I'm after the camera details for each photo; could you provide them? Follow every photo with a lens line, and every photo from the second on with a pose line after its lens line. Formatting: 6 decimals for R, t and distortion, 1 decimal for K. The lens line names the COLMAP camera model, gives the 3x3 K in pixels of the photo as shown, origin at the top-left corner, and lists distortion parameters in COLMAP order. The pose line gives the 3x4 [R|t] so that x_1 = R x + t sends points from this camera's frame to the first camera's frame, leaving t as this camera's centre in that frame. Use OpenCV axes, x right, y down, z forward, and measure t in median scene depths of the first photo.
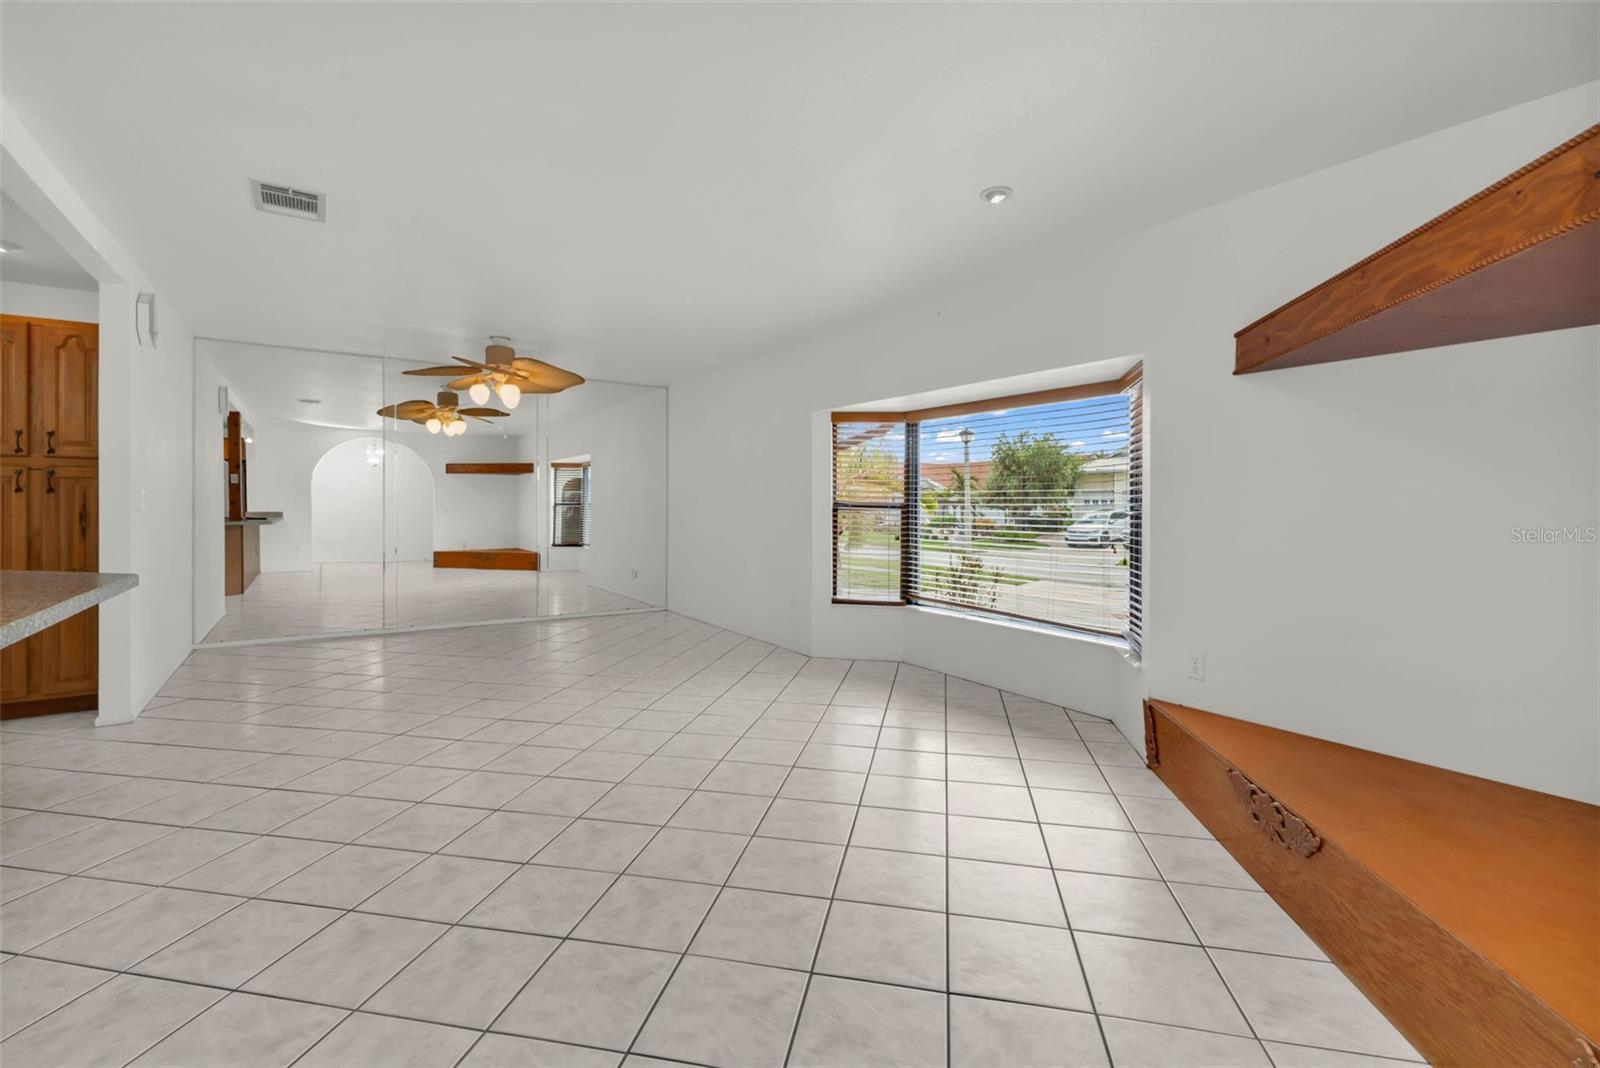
lens RADIAL K [[704.3, 0, 803.4], [0, 704.3, 511.0], [0, 0, 1]] dist [0.005018, -0.000547]
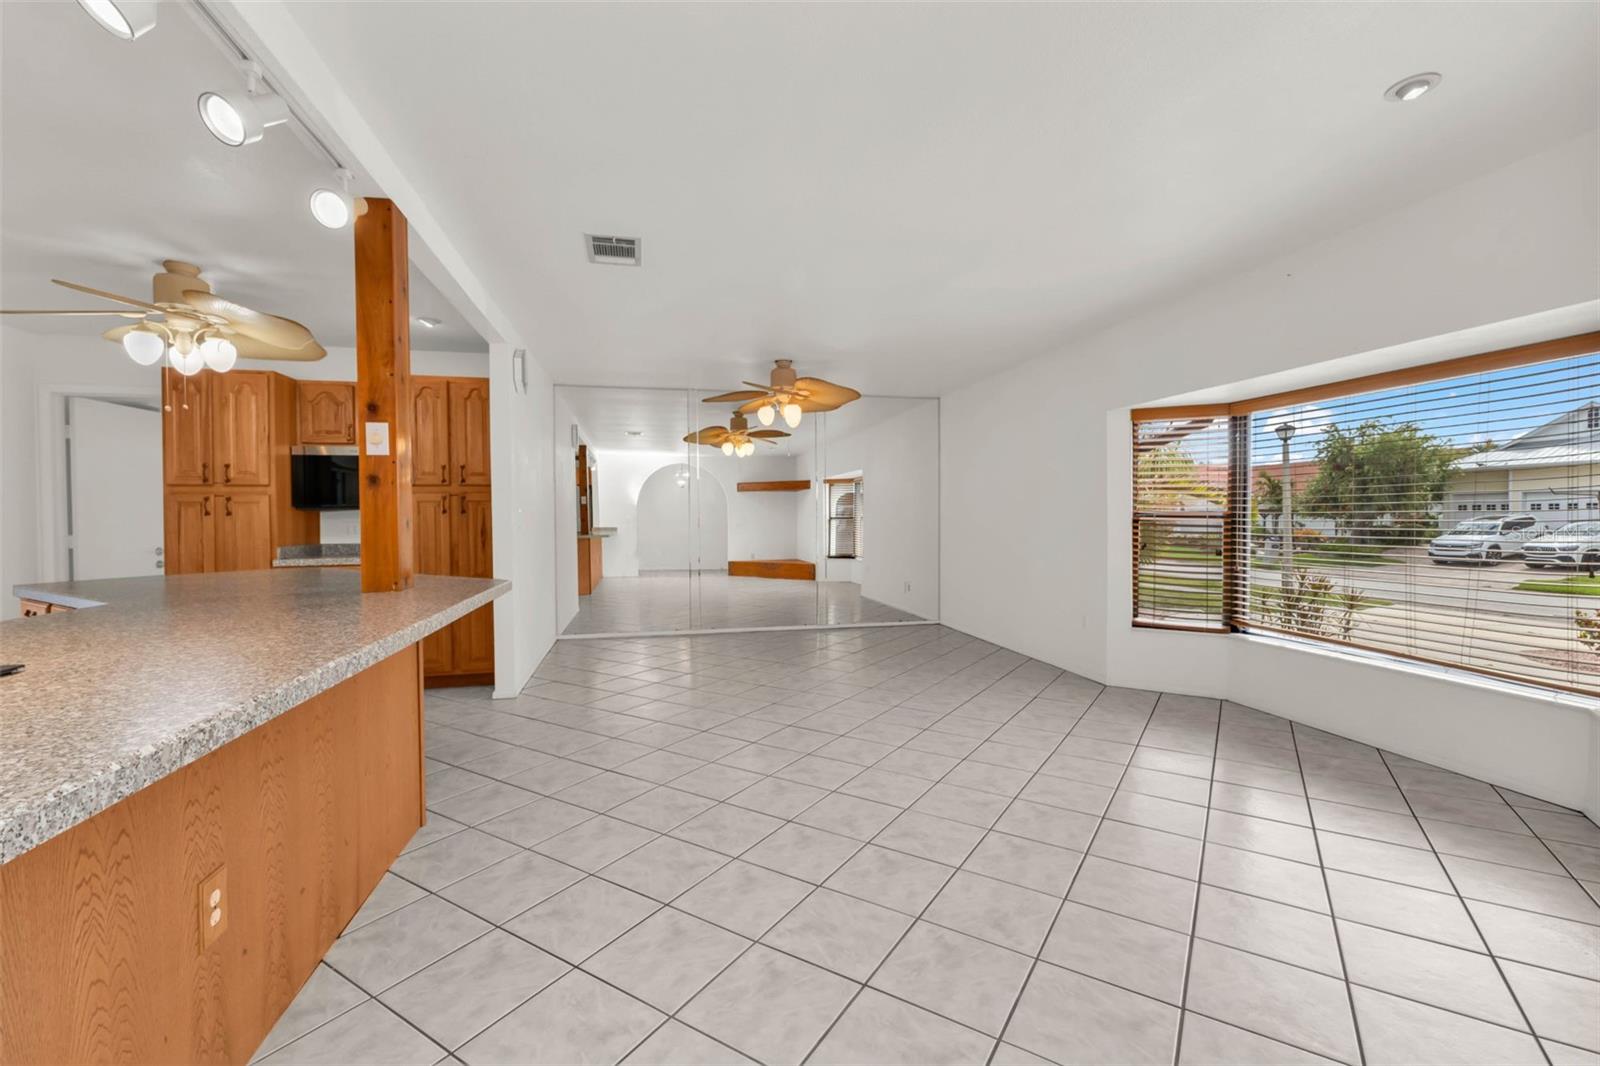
lens RADIAL K [[688.4, 0, 800.0], [0, 688.4, 533.0], [0, 0, 1]] dist [0.001614, 0.000099]
pose [[0.929574, -0.003671, -0.368618, -0.028386], [0.008804, 0.999886, 0.012242, -0.000354], [0.368531, -0.014625, 0.929500, 0.047847]]
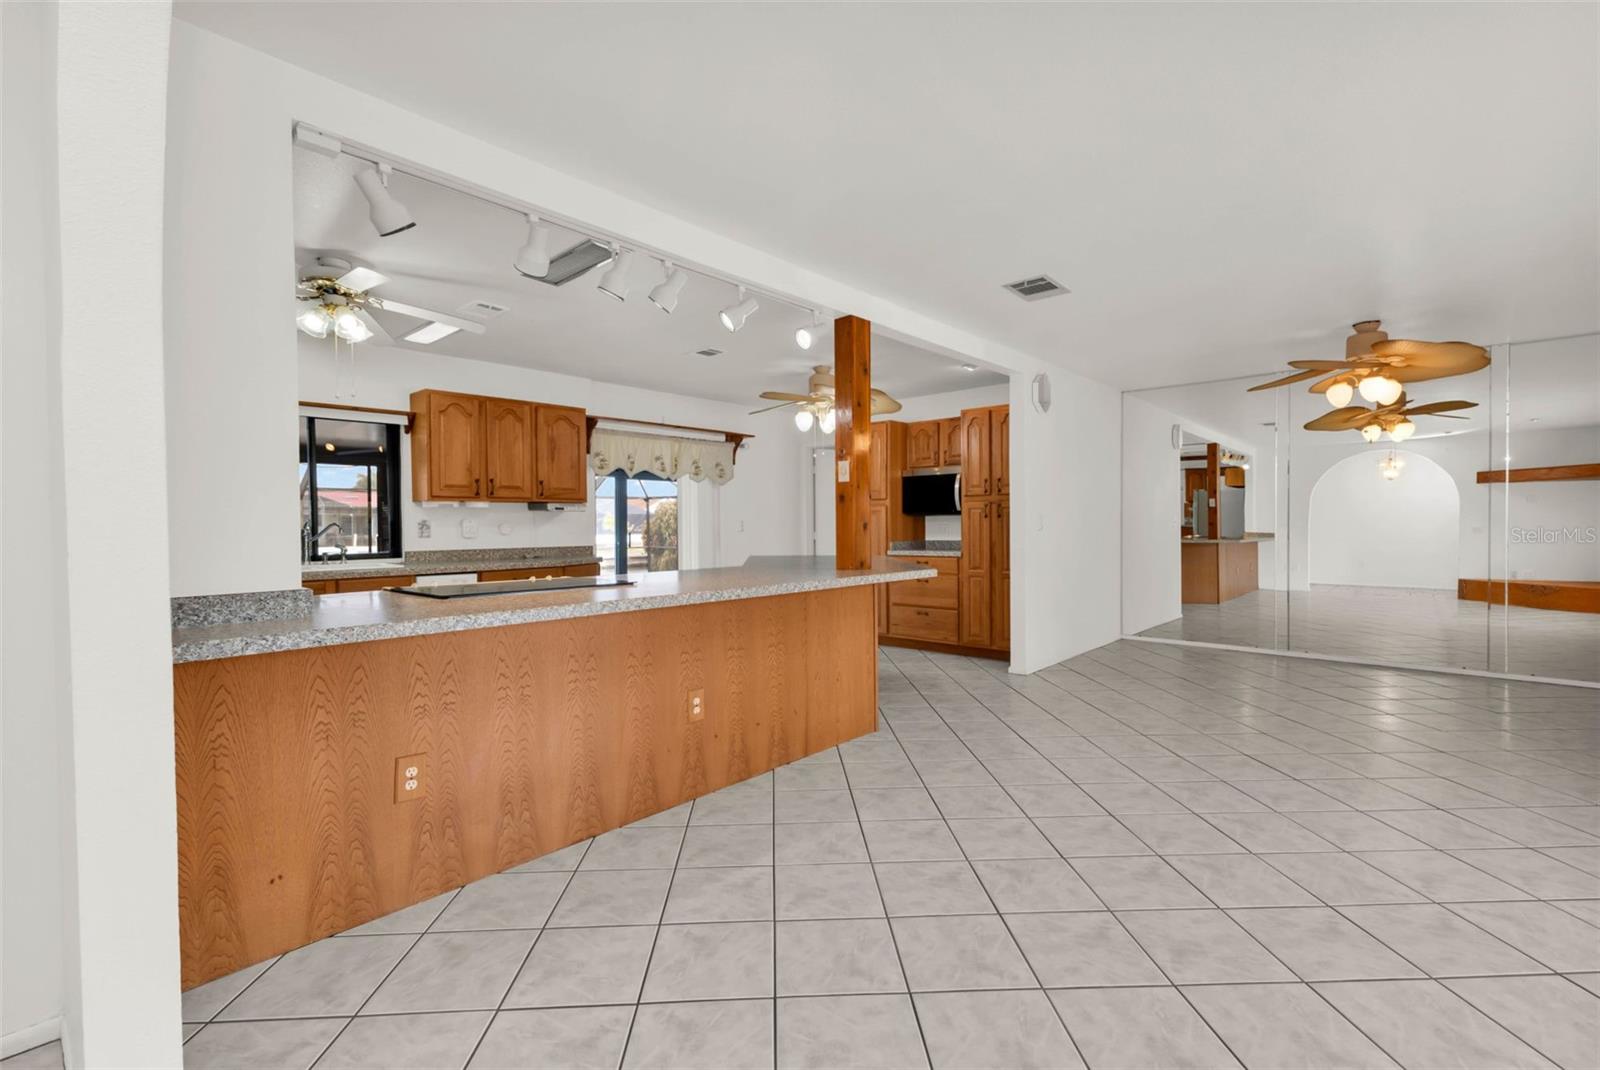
lens RADIAL K [[700.9, 0, 802.1], [0, 700.9, 542.9], [0, 0, 1]] dist [-0.000520, -0.000053]
pose [[0.227511, 0.018572, -0.973598, 0.233694], [-0.001711, 0.999824, 0.018672, 0.000948], [0.973774, -0.002582, 0.227502, 0.160536]]
